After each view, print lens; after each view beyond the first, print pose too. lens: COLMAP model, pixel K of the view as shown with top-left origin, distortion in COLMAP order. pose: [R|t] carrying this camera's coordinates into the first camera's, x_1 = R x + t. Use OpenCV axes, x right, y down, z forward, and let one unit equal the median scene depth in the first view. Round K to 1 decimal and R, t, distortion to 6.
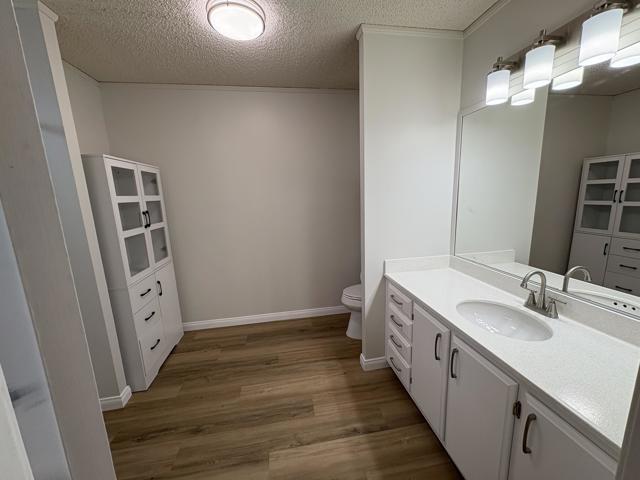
lens RADIAL K [[256.8, 0, 320.7], [0, 256.8, 240.1], [0, 0, 1]] dist [0.000658, 0.000071]
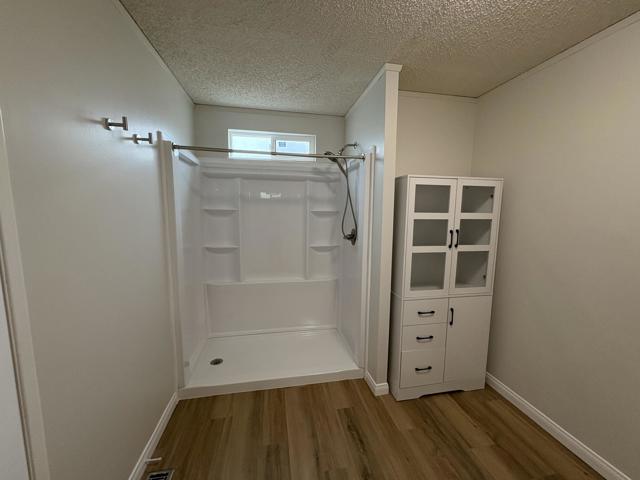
lens RADIAL K [[256.8, 0, 321.5], [0, 256.8, 240.7], [0, 0, 1]] dist [0.000658, 0.000071]
pose [[0.028235, 0.157667, -0.987089, 0.208522], [-0.192150, 0.969922, 0.149429, -0.121998], [0.980959, 0.185450, 0.057682, 0.497220]]
